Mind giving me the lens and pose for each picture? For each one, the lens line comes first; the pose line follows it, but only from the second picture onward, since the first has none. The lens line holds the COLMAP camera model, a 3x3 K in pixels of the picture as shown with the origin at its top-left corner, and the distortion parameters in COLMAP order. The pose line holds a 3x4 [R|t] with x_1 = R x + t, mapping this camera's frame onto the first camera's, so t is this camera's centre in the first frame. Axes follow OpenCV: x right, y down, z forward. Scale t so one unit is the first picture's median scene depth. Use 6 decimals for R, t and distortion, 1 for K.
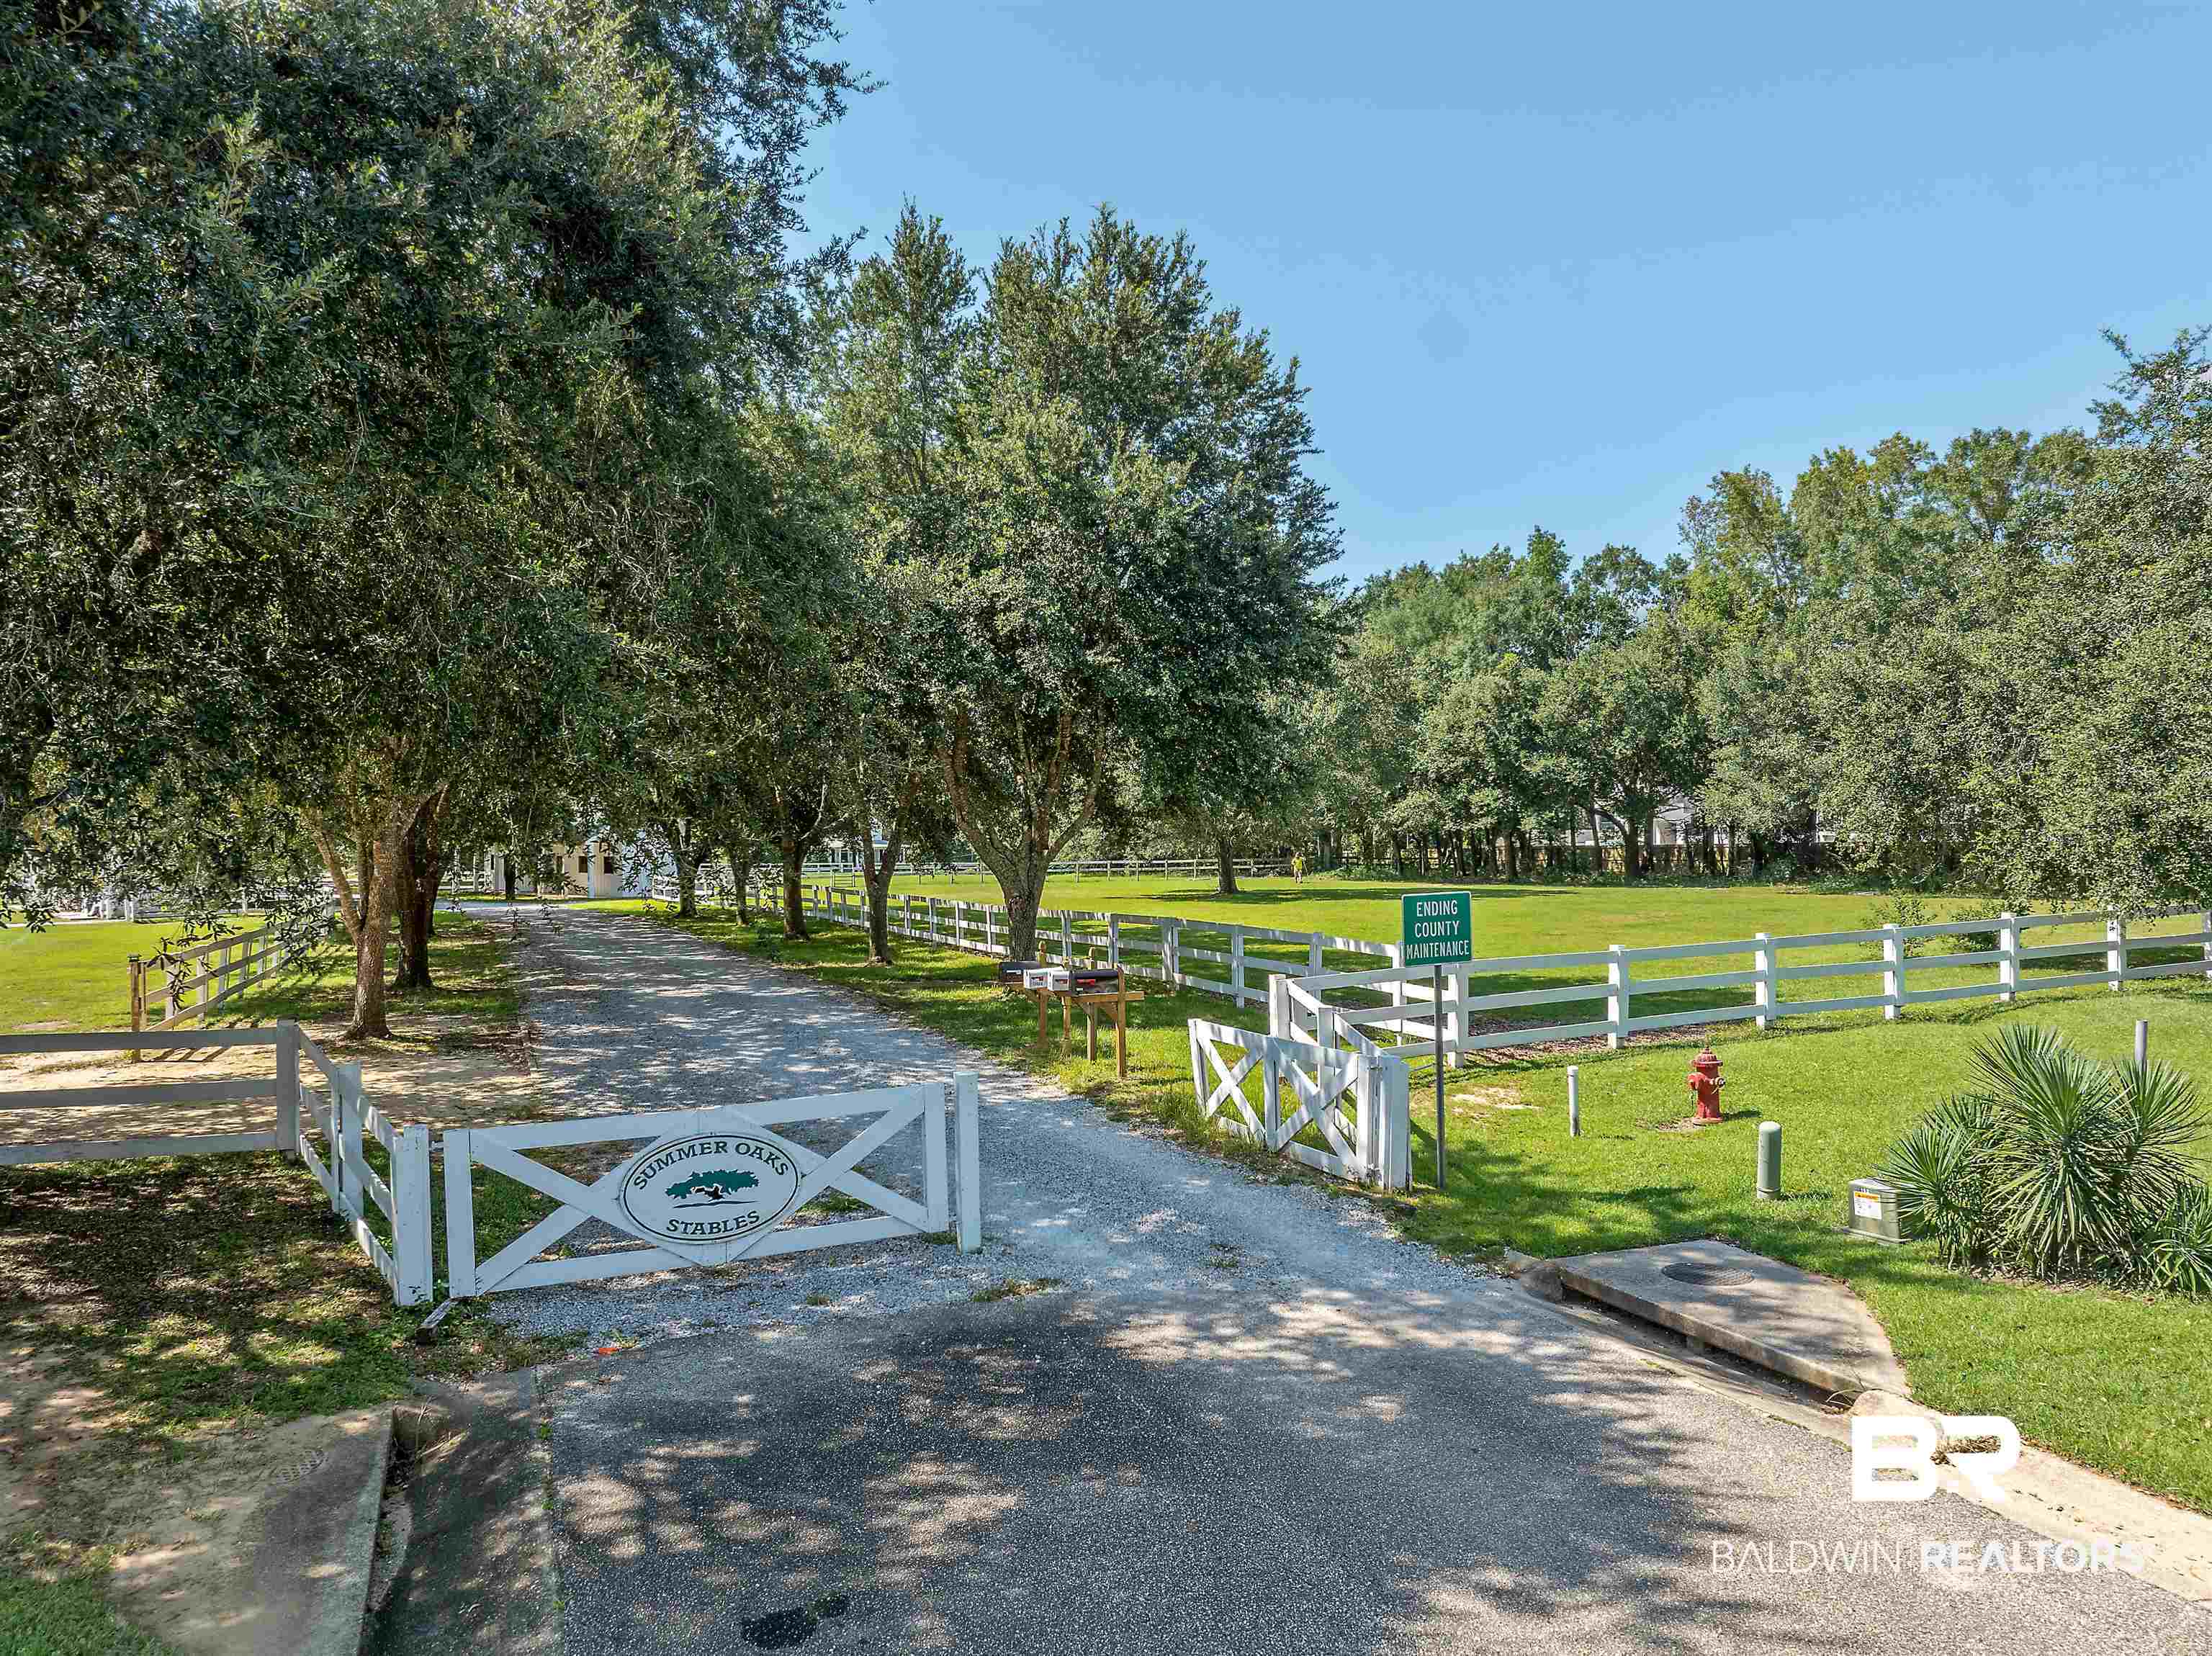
lens RADIAL K [[1535.1, 0, 1106.0], [0, 1535.1, 828.0], [0, 0, 1]] dist [-0.061289, 0.020386]
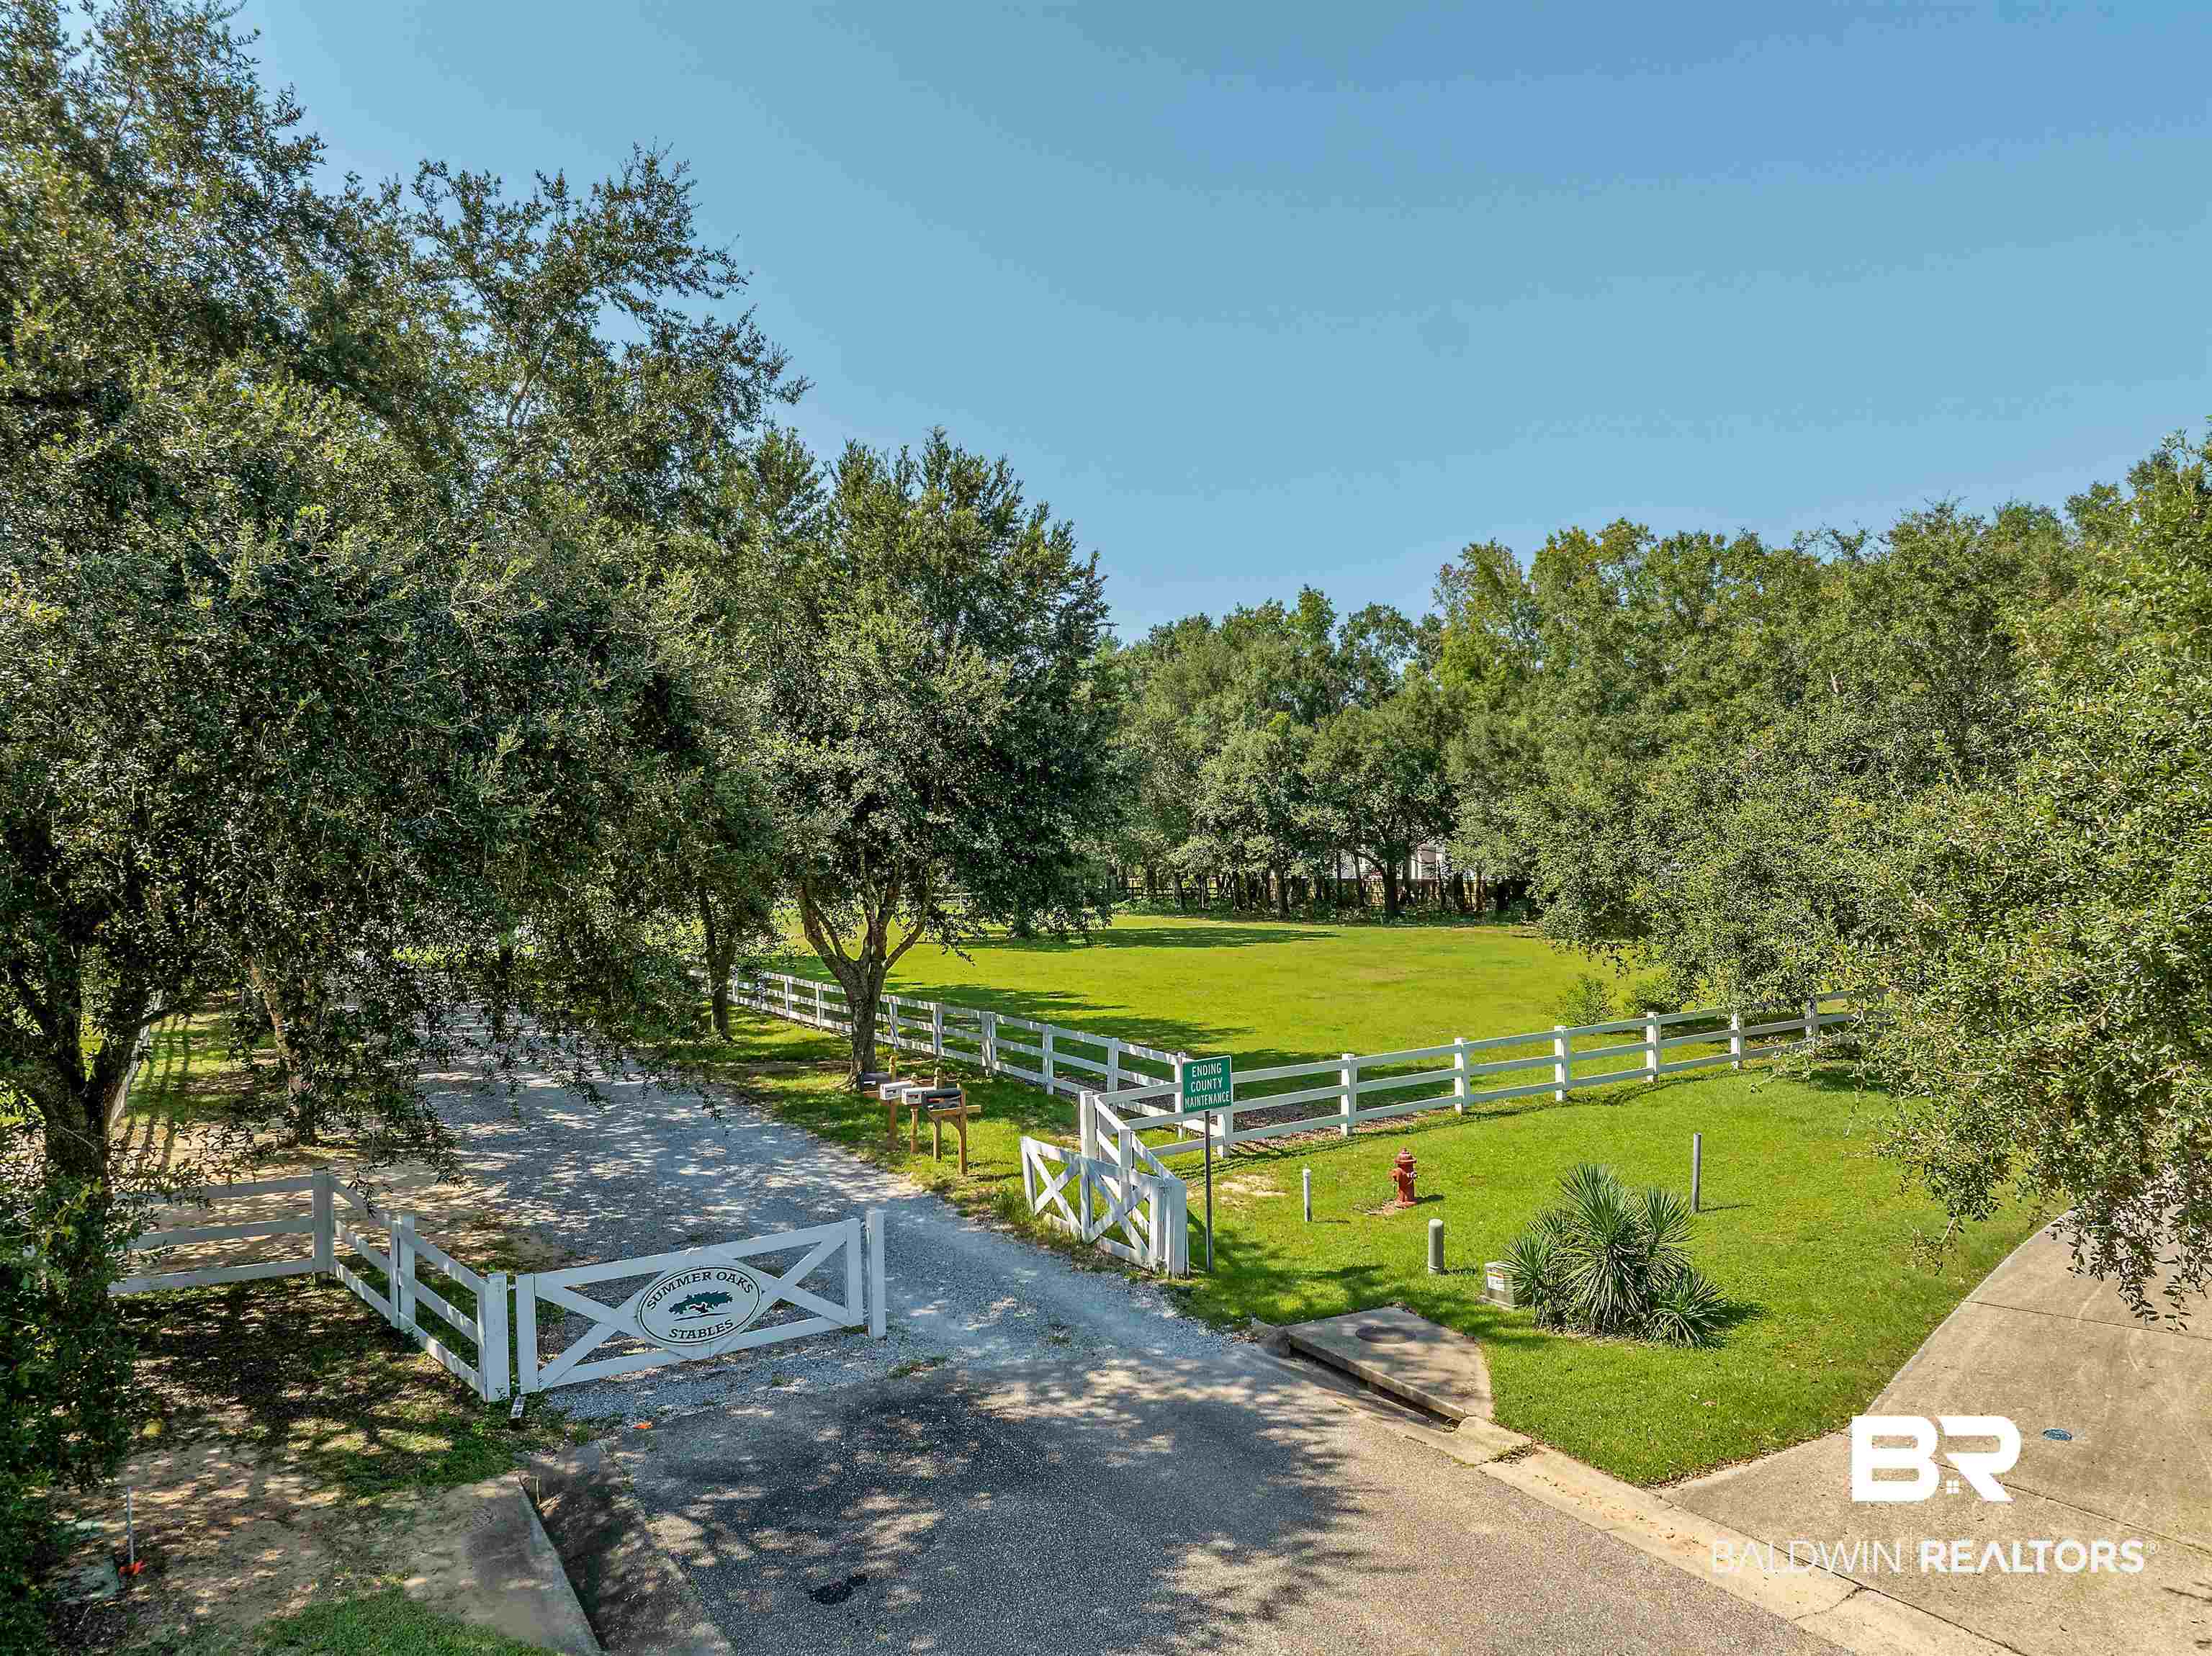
lens RADIAL K [[1552.3, 0, 1095.6], [0, 1552.3, 812.4], [0, 0, 1]] dist [-0.039692, 0.004114]
pose [[0.991043, -0.000718, 0.133539, -0.043382], [0.001422, 0.999986, -0.005175, -0.107216], [-0.133534, 0.005318, 0.991030, -0.235989]]
